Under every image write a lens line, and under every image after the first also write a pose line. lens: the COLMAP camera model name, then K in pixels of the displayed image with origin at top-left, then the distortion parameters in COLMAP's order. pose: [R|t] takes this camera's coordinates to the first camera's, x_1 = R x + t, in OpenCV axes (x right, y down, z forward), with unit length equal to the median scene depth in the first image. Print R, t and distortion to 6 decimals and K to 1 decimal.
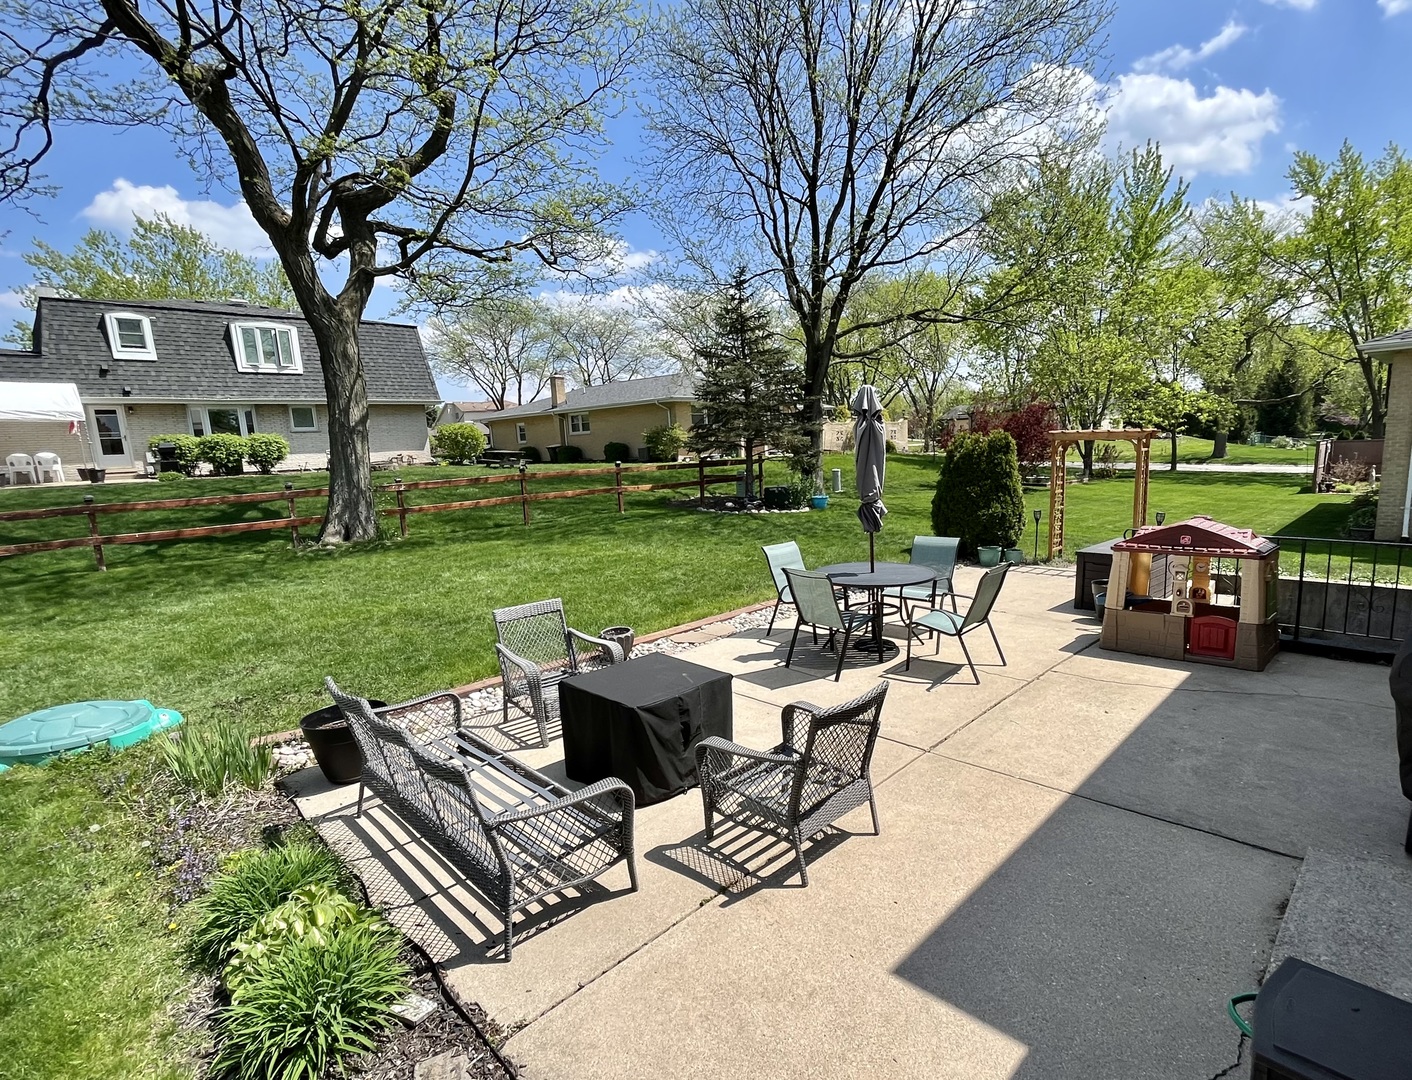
lens RADIAL K [[796.4, 0, 708.7], [0, 796.4, 589.2], [0, 0, 1]] dist [-0.012549, 0.001004]
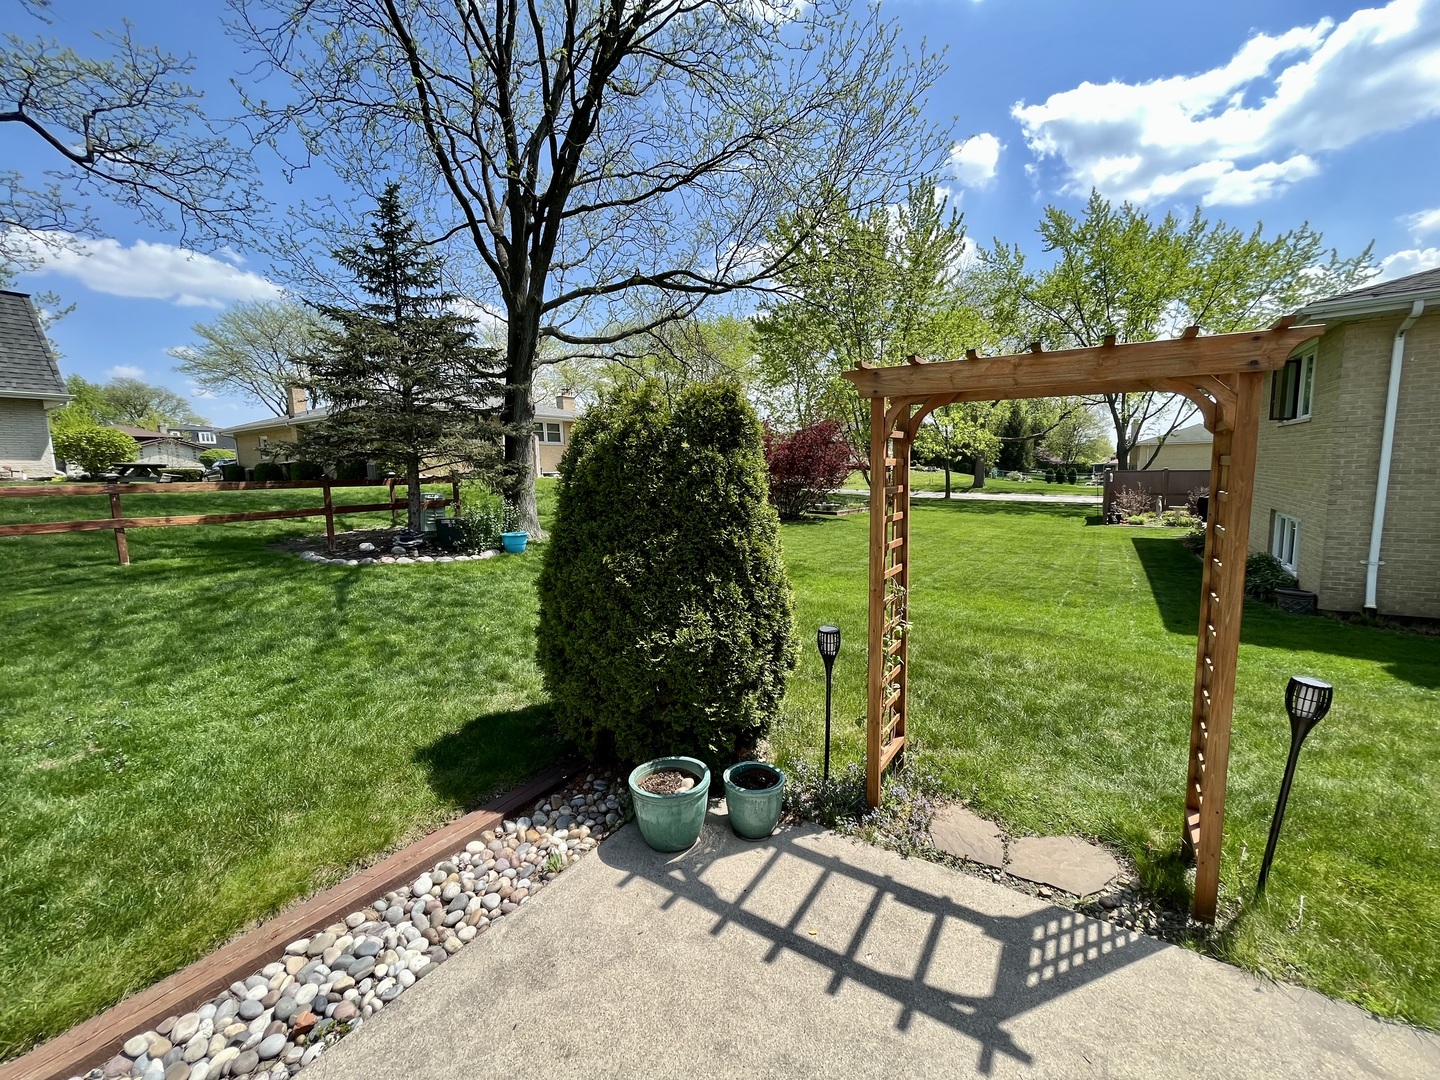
lens RADIAL K [[579.2, 0, 716.9], [0, 579.2, 537.3], [0, 0, 1]] dist [-0.002495, -0.000048]
pose [[0.979956, -0.001477, 0.199207, 0.157061], [0.016250, 0.997233, -0.072546, -0.057555], [-0.198548, 0.074329, 0.977269, 0.377958]]
